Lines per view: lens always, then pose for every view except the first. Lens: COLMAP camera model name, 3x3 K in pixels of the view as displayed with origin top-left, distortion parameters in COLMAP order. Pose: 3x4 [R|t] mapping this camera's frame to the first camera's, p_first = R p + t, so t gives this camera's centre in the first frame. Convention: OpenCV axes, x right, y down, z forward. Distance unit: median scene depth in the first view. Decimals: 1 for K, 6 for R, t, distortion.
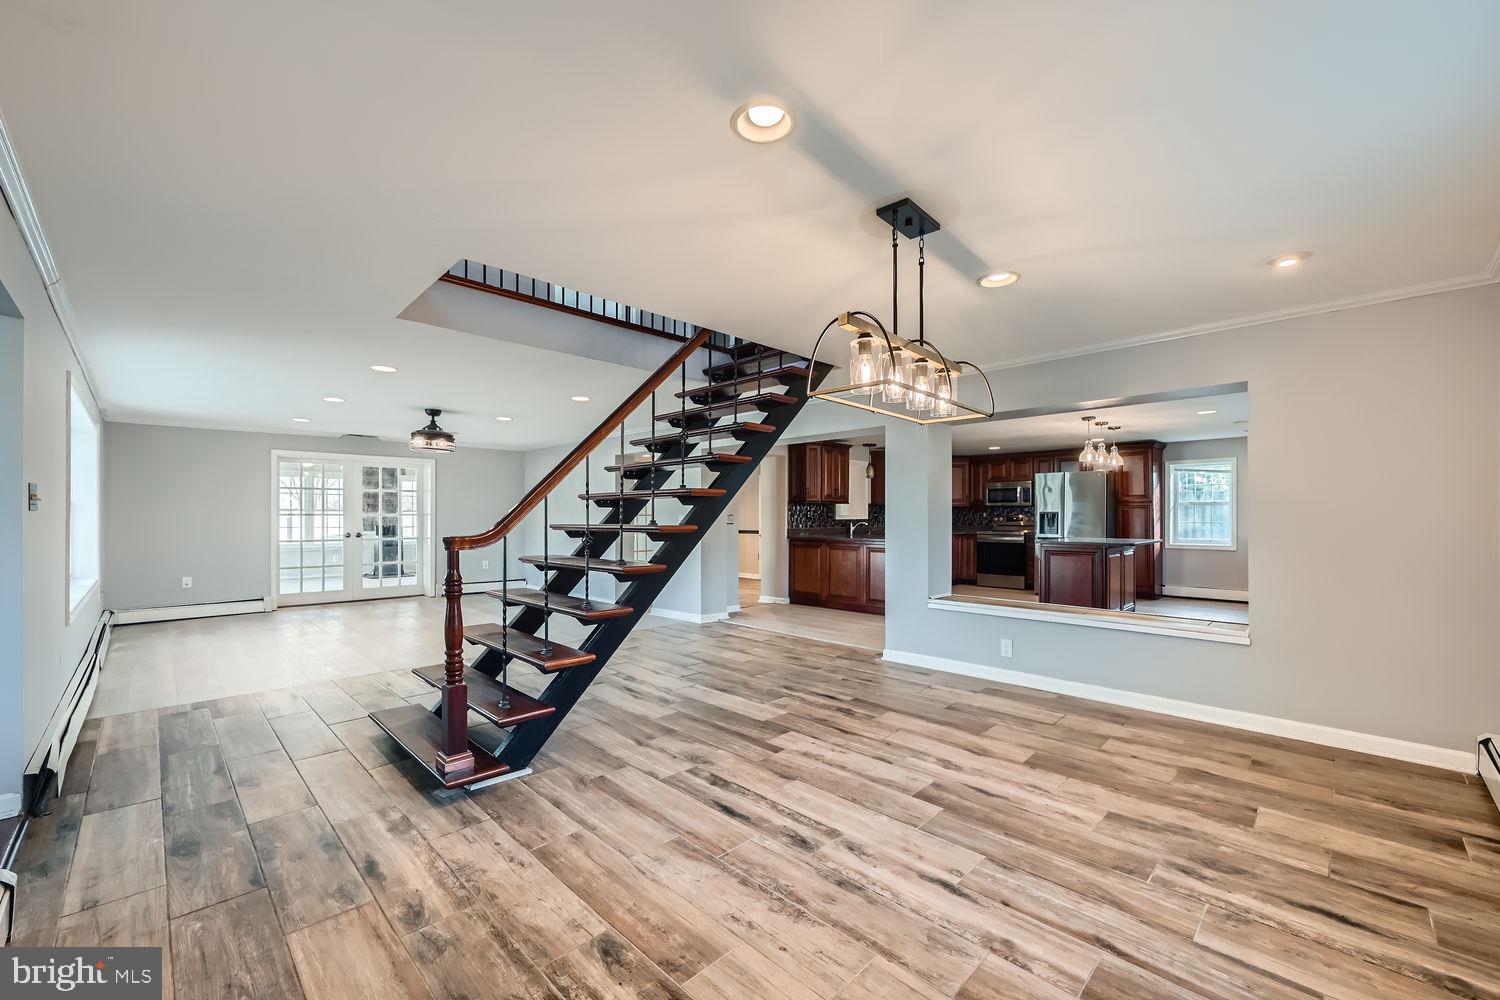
lens RADIAL K [[598.0, 0, 742.6], [0, 598.0, 511.1], [0, 0, 1]] dist [-0.001235, 0.000094]
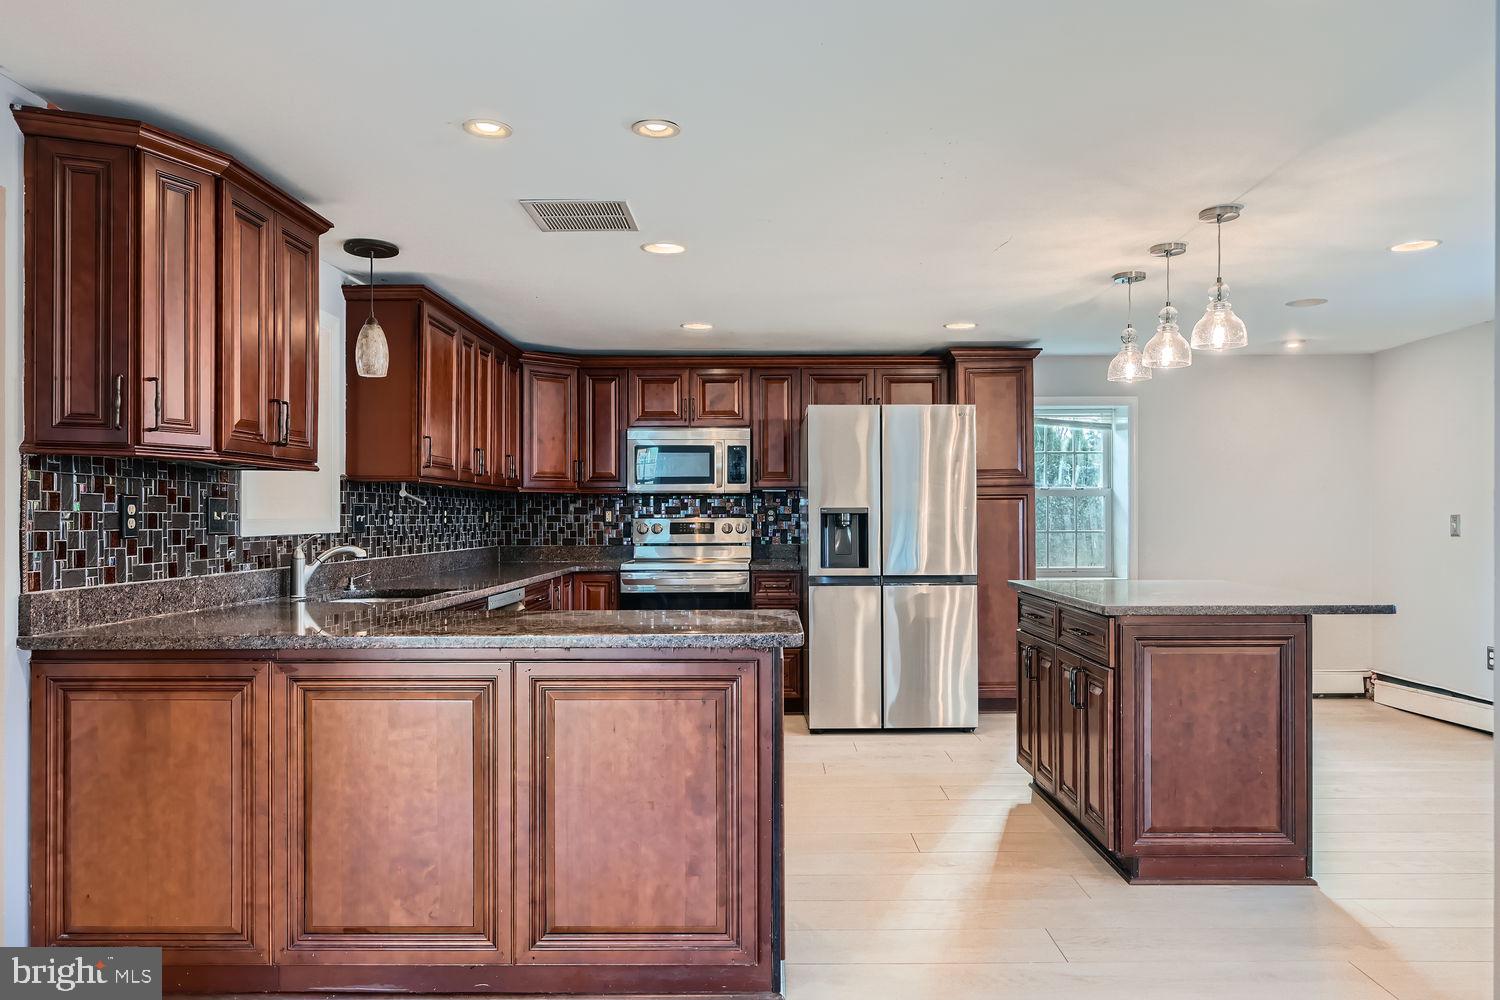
lens RADIAL K [[1053.6, 0, 764.5], [0, 1053.6, 505.4], [0, 0, 1]] dist [-0.000577, -0.000152]
pose [[0.699298, 0.005075, 0.714812, 0.013427], [-0.001355, 0.999982, -0.005774, 0.009352], [-0.714829, 0.003069, 0.699293, 1.532646]]
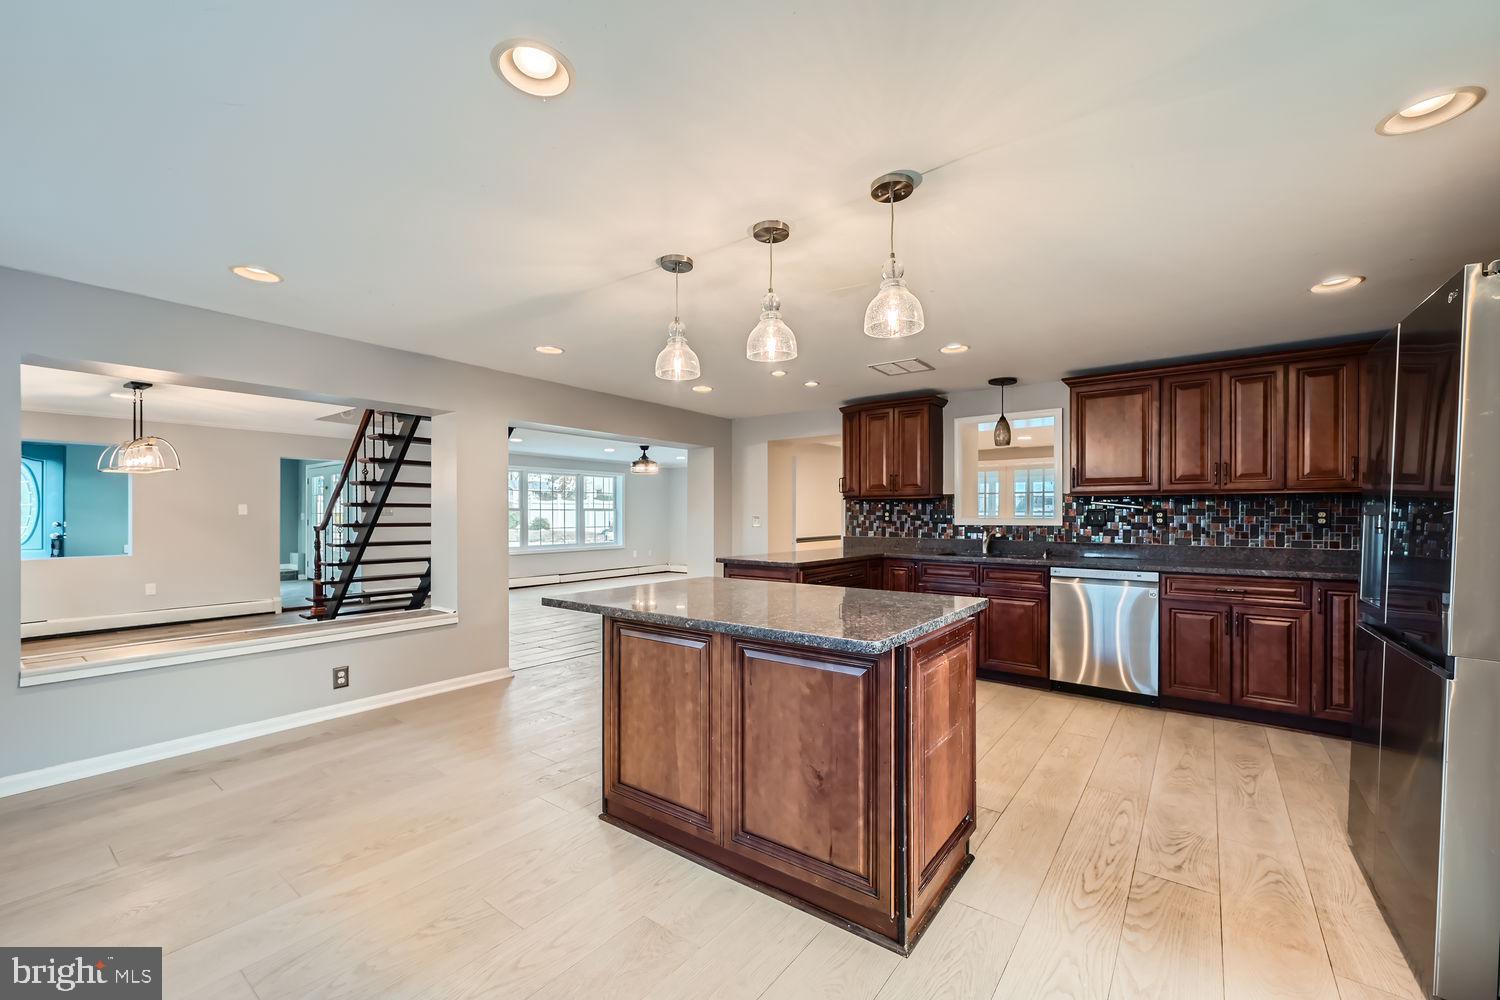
lens RADIAL K [[598.0, 0, 745.9], [0, 598.0, 507.8], [0, 0, 1]] dist [-0.001235, 0.000094]
pose [[0.146745, -0.012473, -0.989096, 1.881844], [0.004254, 0.999919, -0.011978, 0.008857], [0.989165, -0.002450, 0.146786, 1.936568]]
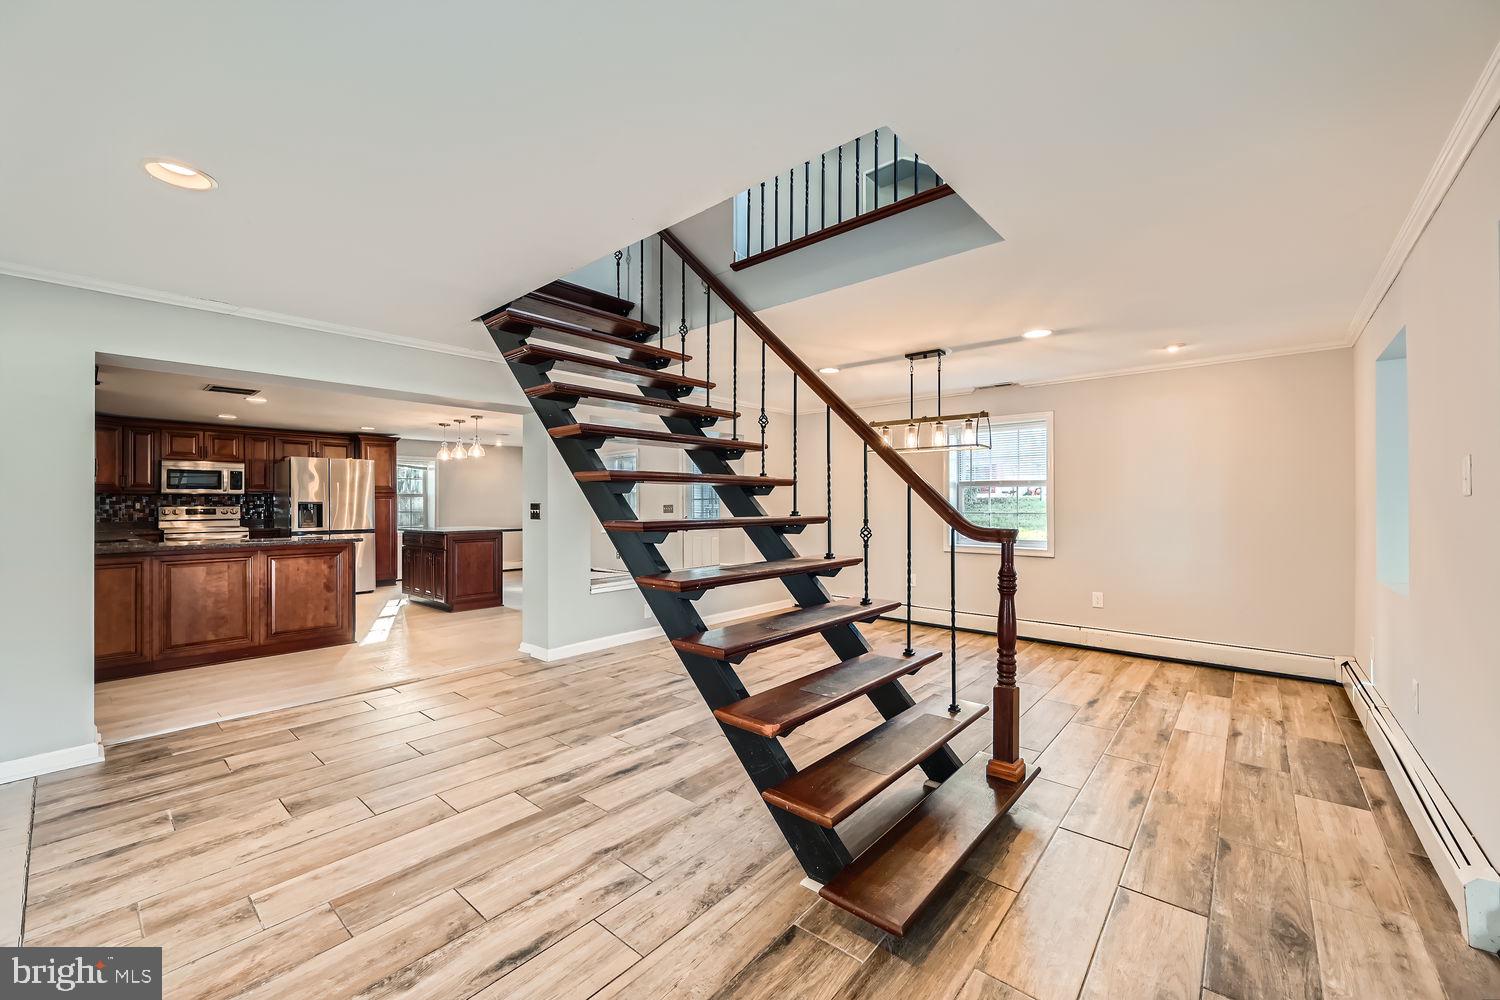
lens RADIAL K [[598.0, 0, 750.4], [0, 598.0, 501.2], [0, 0, 1]] dist [-0.001235, 0.000094]
pose [[-0.085655, 0.004268, 0.996316, -1.089390], [-0.004140, 0.999981, -0.004639, 0.003927], [-0.996316, -0.004522, -0.085636, 1.167749]]
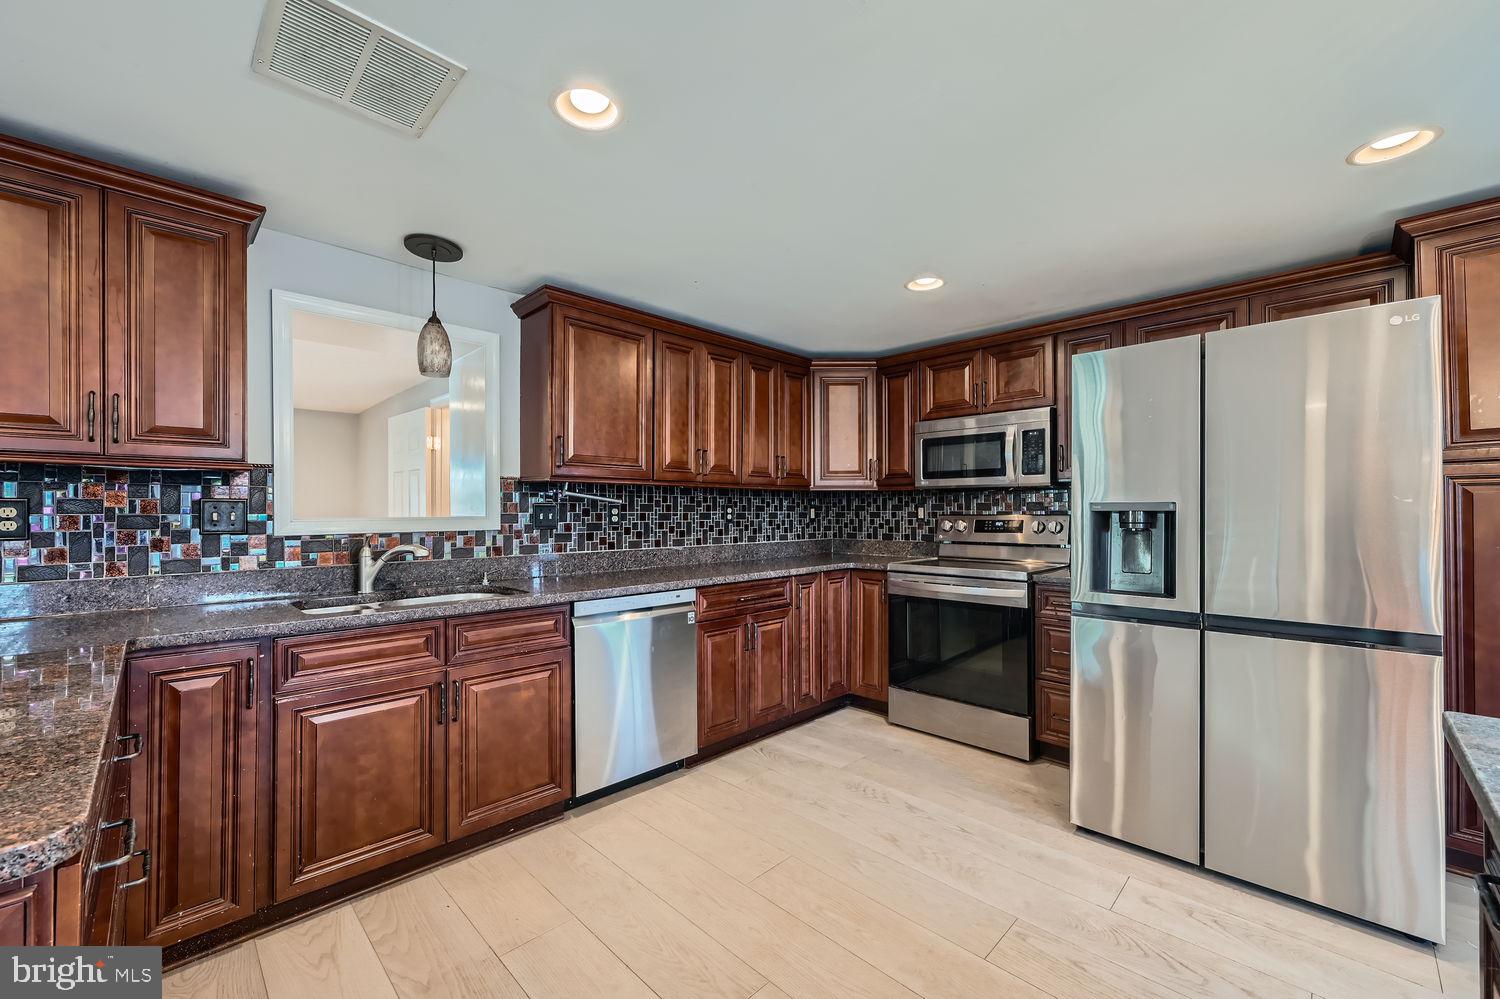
lens RADIAL K [[598.0, 0, 750.2], [0, 598.0, 509.0], [0, 0, 1]] dist [-0.001235, 0.000094]
pose [[0.999859, -0.003613, 0.016369, 0.942357], [0.003563, 0.999989, 0.003088, 0.006420], [-0.016380, -0.003029, 0.999861, 2.025666]]
